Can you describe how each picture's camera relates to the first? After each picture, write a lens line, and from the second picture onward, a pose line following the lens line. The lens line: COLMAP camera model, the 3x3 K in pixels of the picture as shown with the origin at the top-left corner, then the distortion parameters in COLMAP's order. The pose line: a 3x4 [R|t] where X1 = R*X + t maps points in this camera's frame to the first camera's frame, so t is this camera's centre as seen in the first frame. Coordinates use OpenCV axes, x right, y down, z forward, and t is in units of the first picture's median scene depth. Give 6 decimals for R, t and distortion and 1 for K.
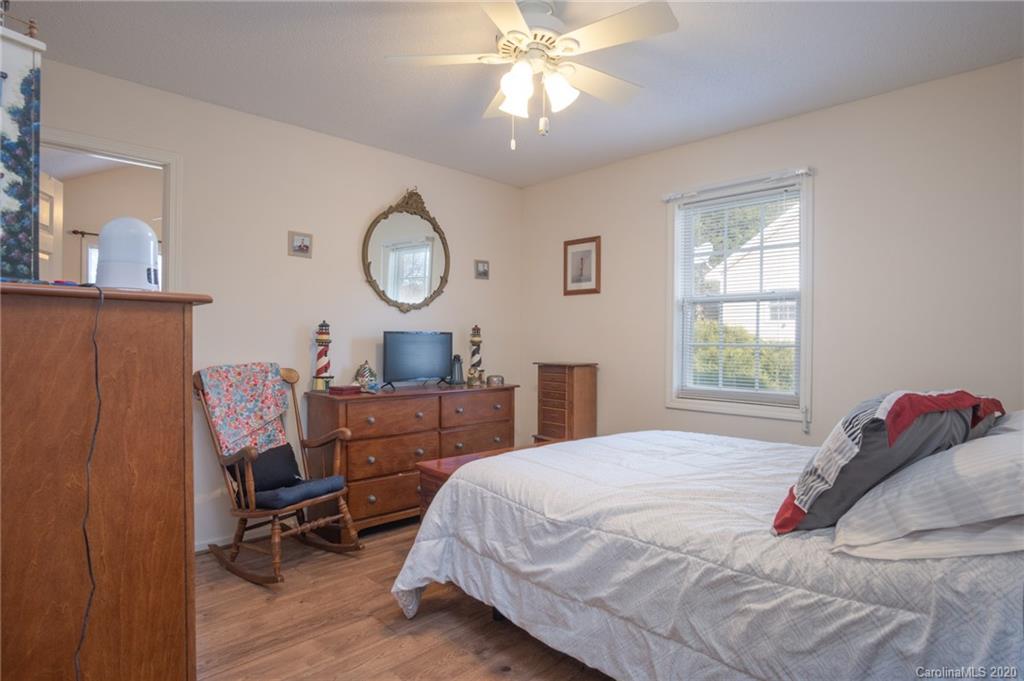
lens RADIAL K [[557.7, 0, 507.5], [0, 557.7, 344.4], [0, 0, 1]] dist [-0.024995, 0.000463]
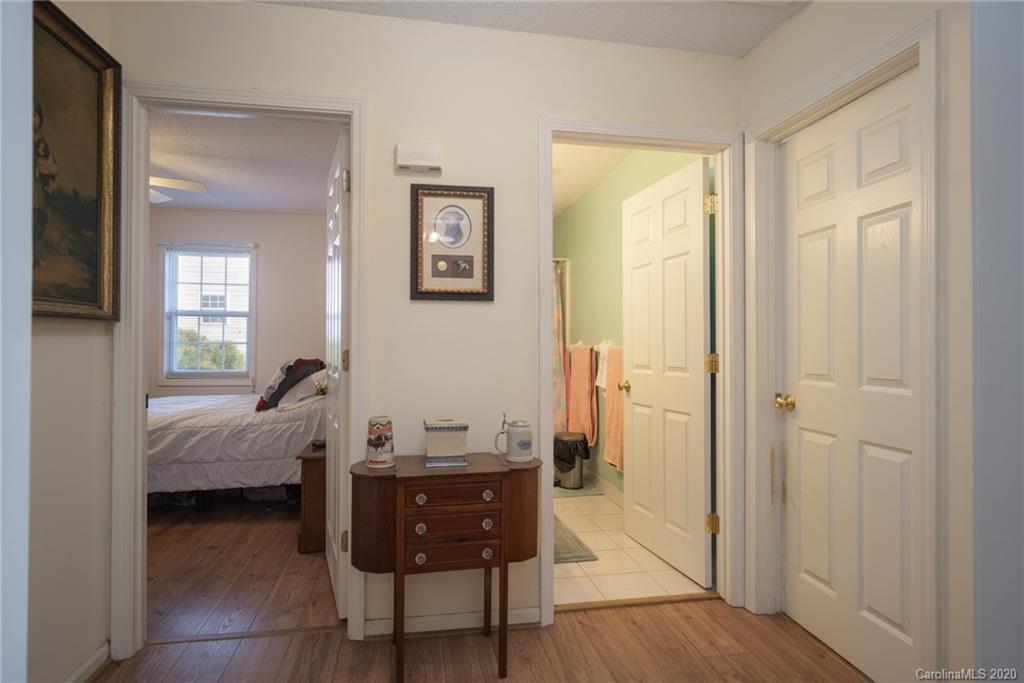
lens RADIAL K [[557.7, 0, 507.5], [0, 557.7, 345.4], [0, 0, 1]] dist [-0.024995, 0.000463]
pose [[0.566470, -0.002844, 0.824077, -1.071078], [-0.002175, 0.999985, 0.004946, -0.000313], [-0.824079, -0.004594, 0.566456, -1.569482]]
